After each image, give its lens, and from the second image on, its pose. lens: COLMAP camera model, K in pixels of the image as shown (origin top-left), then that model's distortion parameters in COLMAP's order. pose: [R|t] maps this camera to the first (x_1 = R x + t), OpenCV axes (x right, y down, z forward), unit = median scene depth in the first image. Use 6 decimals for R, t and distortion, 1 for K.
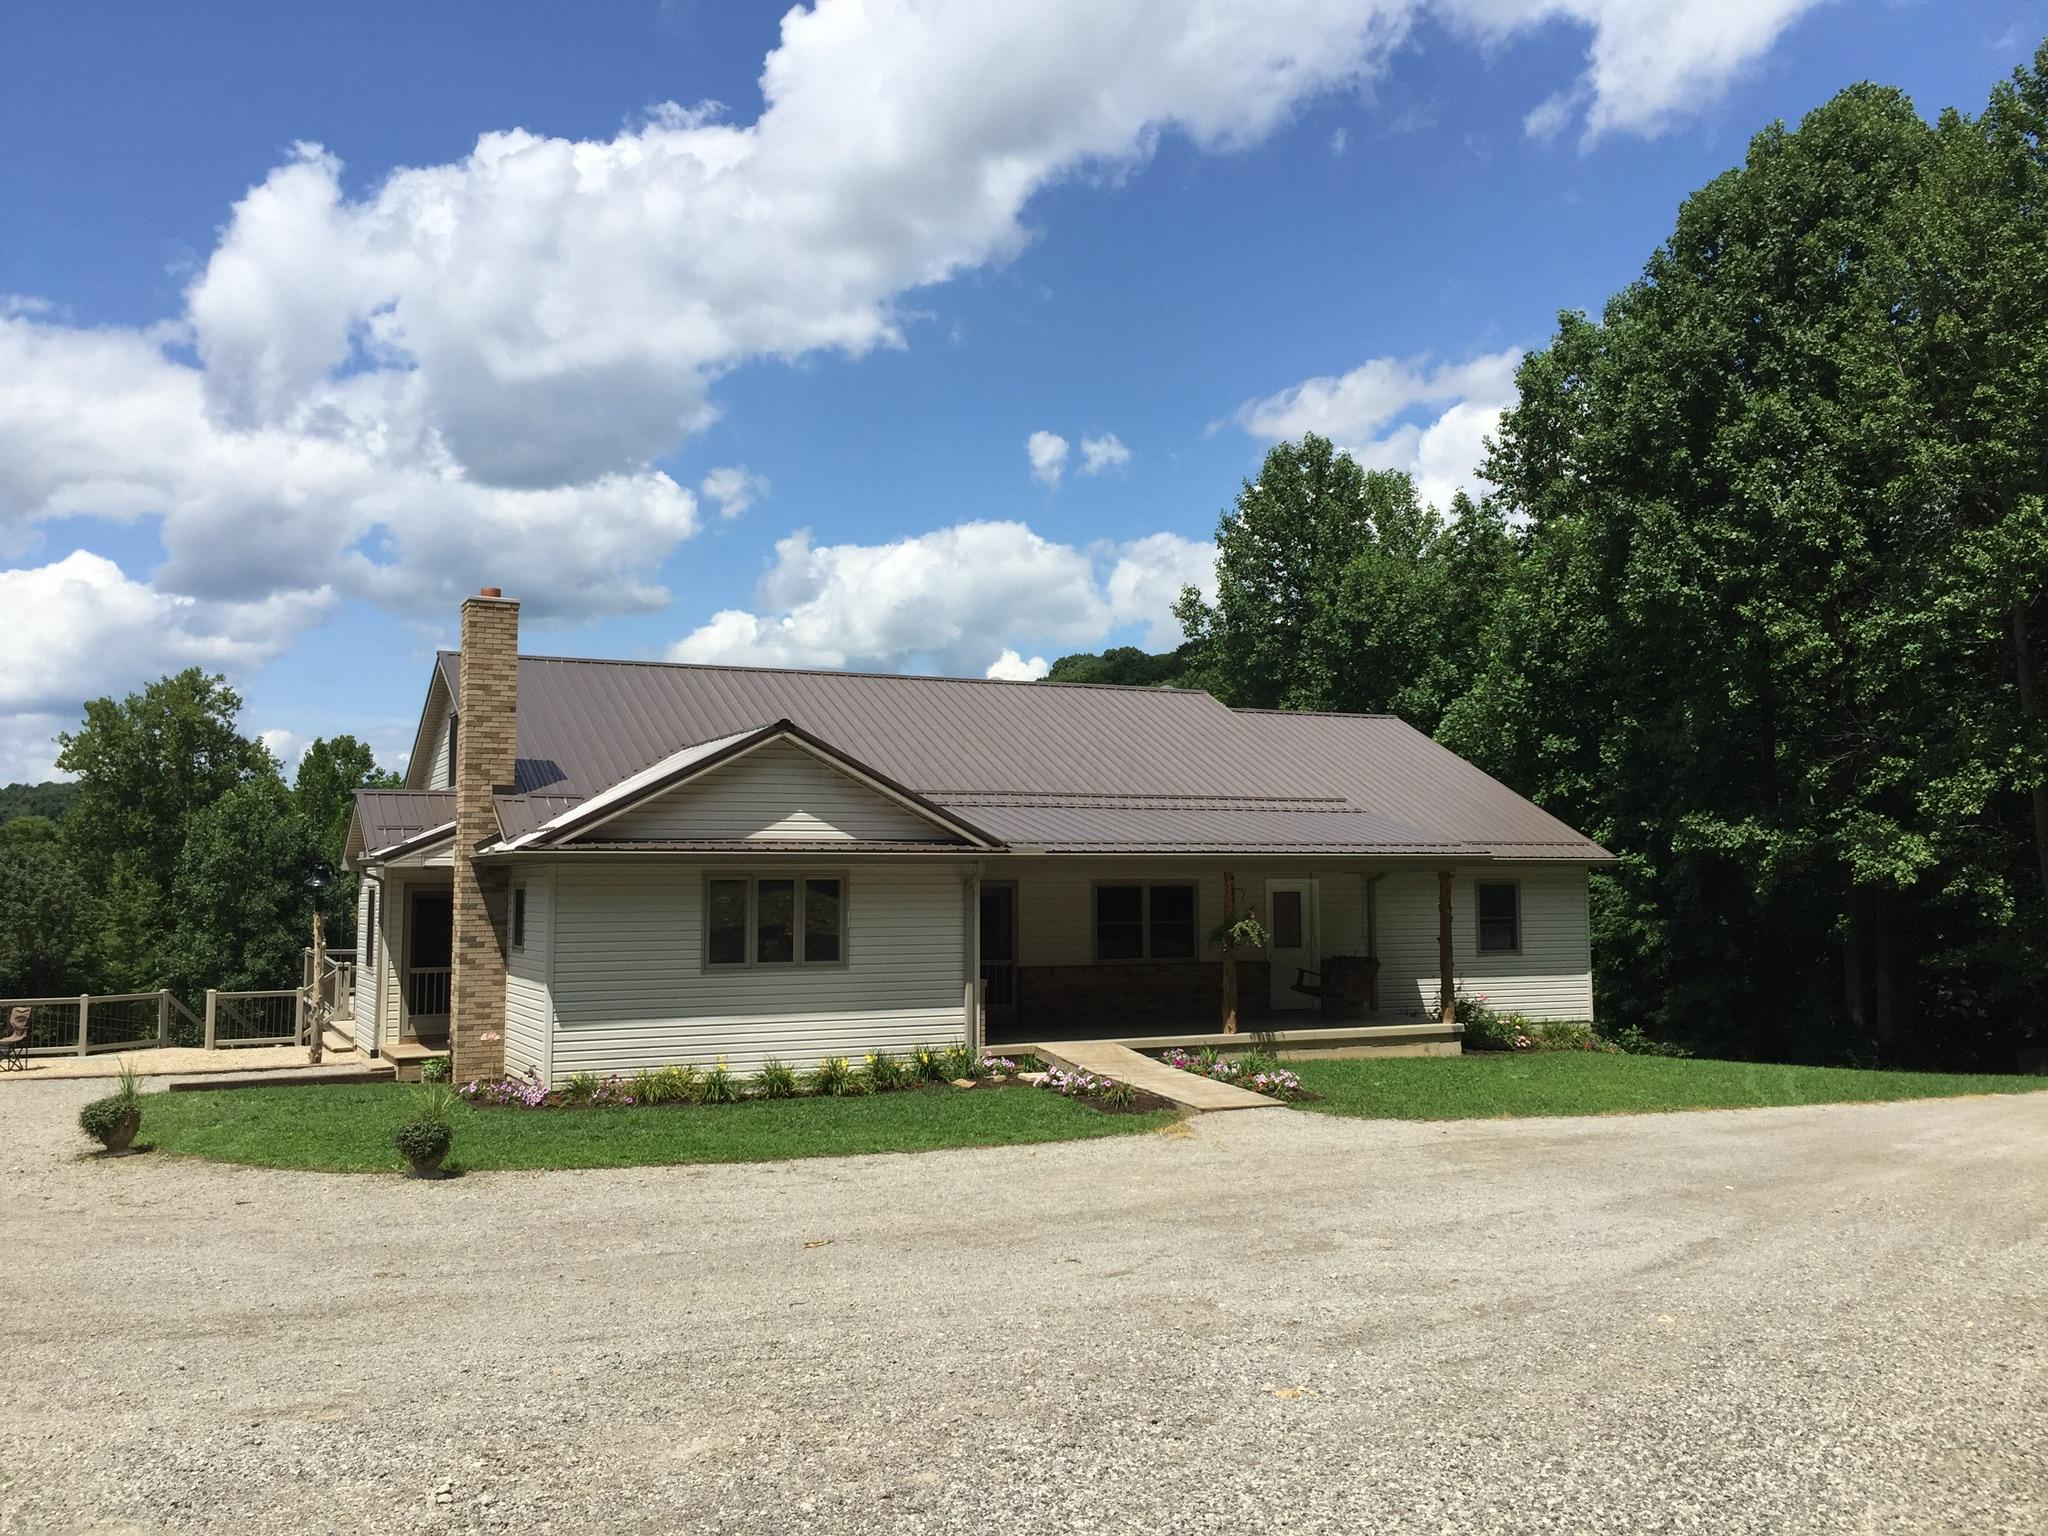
lens RADIAL K [[1748.5, 0, 1037.5], [0, 1748.5, 753.3], [0, 0, 1]] dist [0.045697, -0.023305]
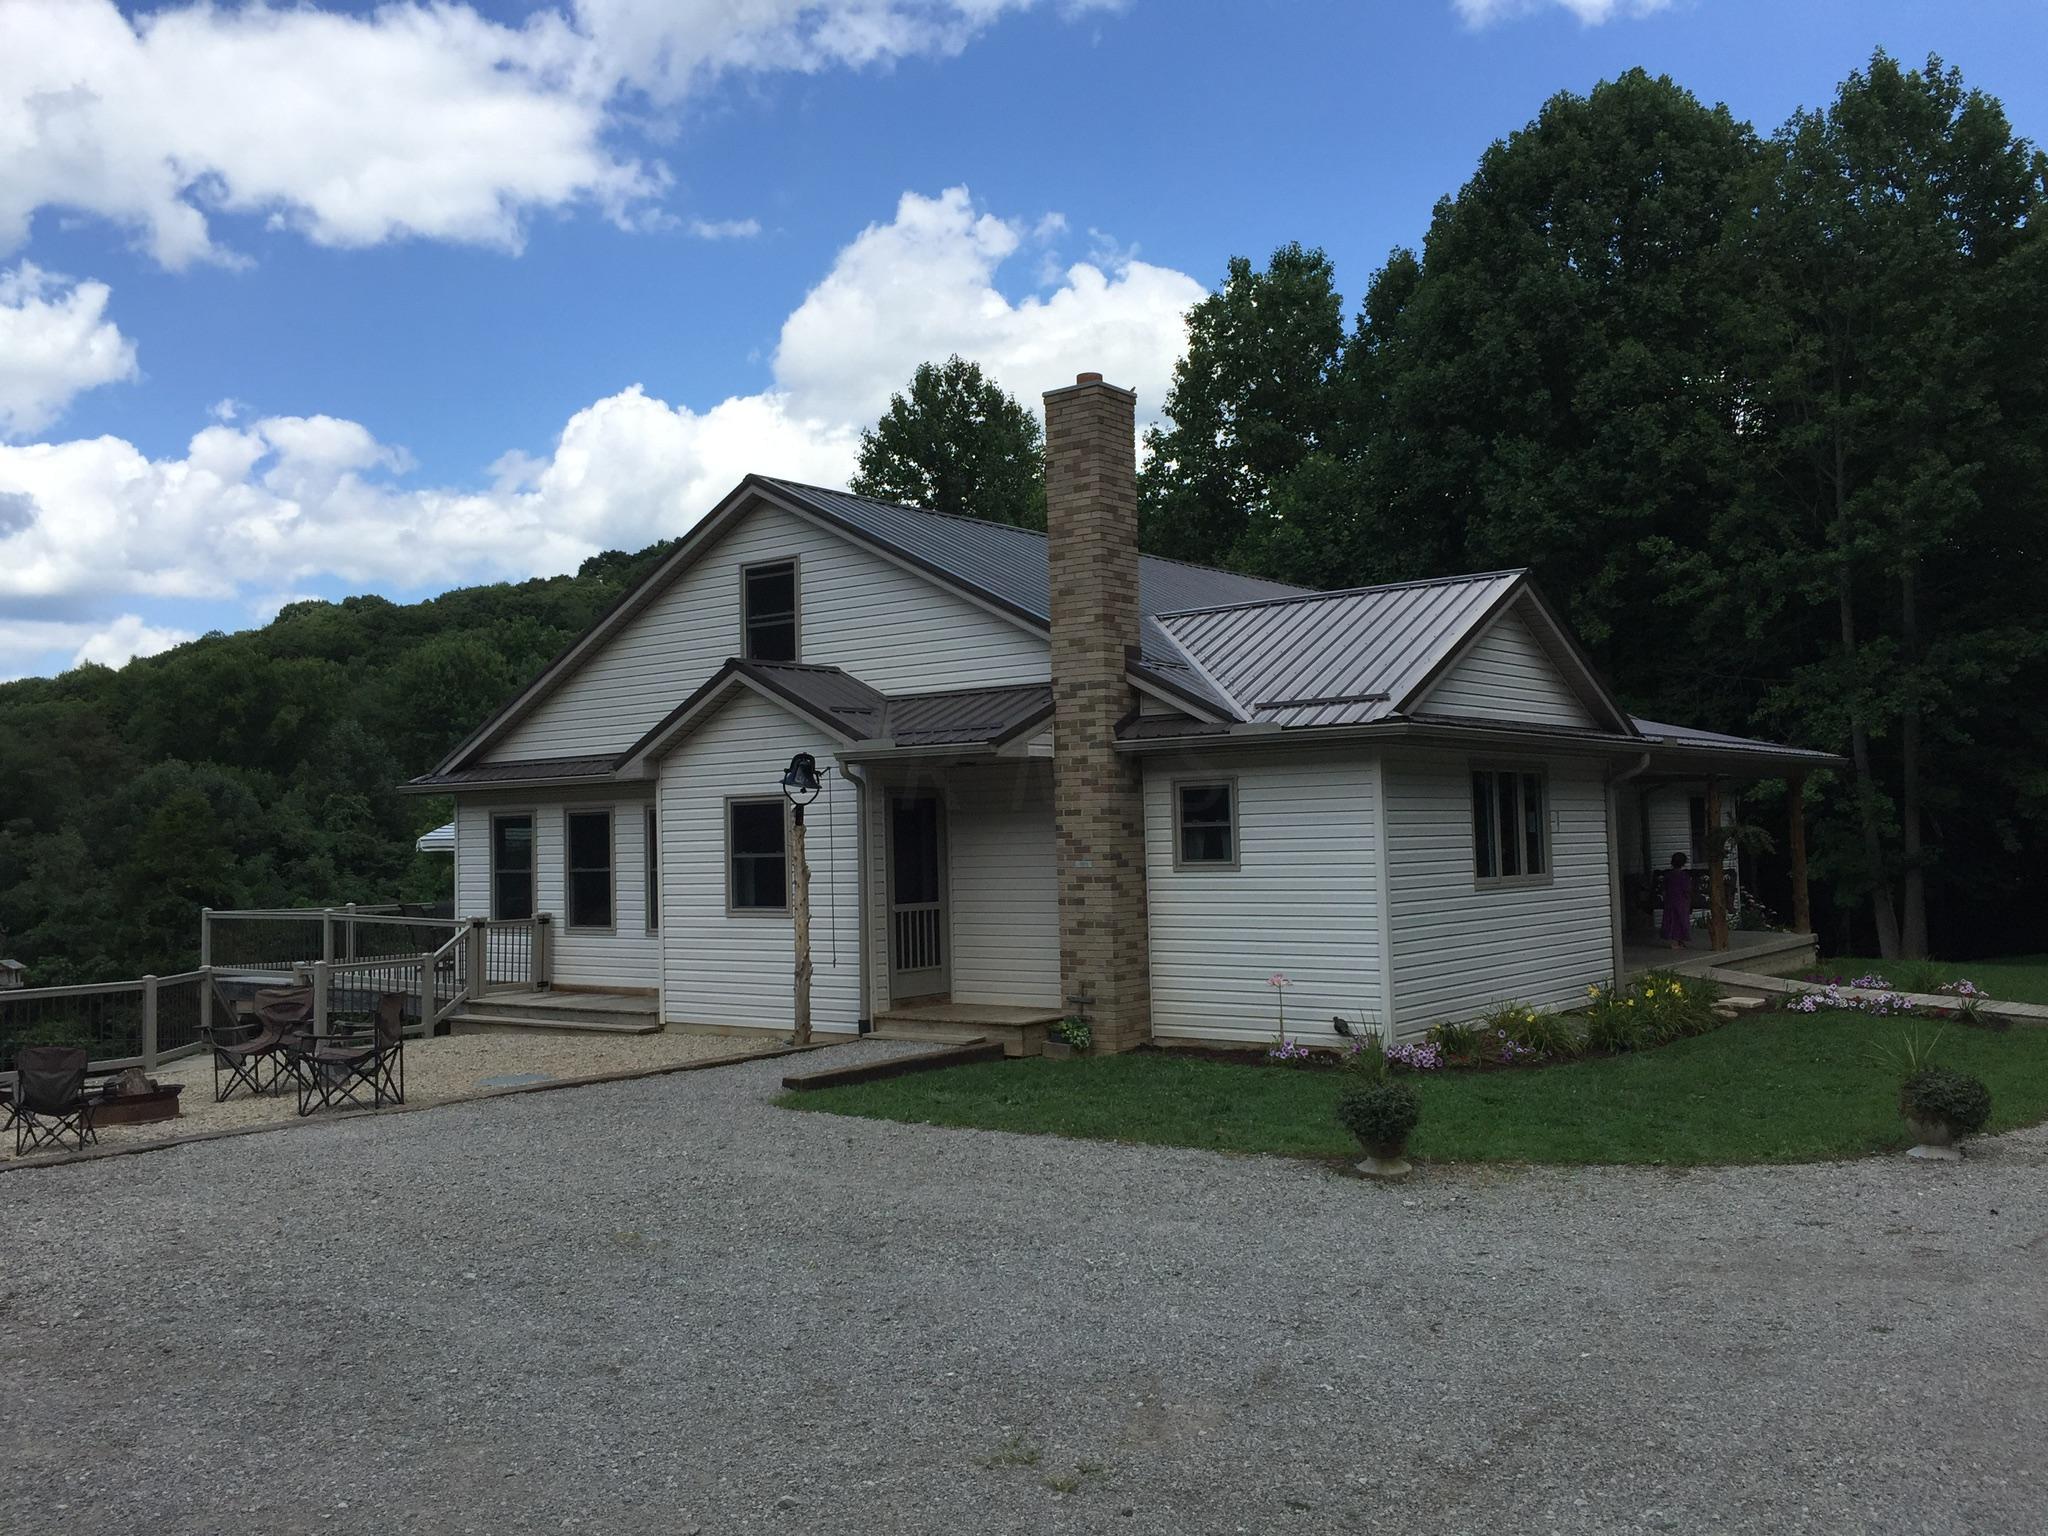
lens RADIAL K [[1748.5, 0, 1014.0], [0, 1748.5, 772.9], [0, 0, 1]] dist [0.045697, -0.023305]
pose [[0.903768, 0.001916, 0.428019, -0.494639], [-0.014601, 0.999546, 0.026356, 0.039461], [-0.427774, -0.030070, 0.903385, 0.271553]]
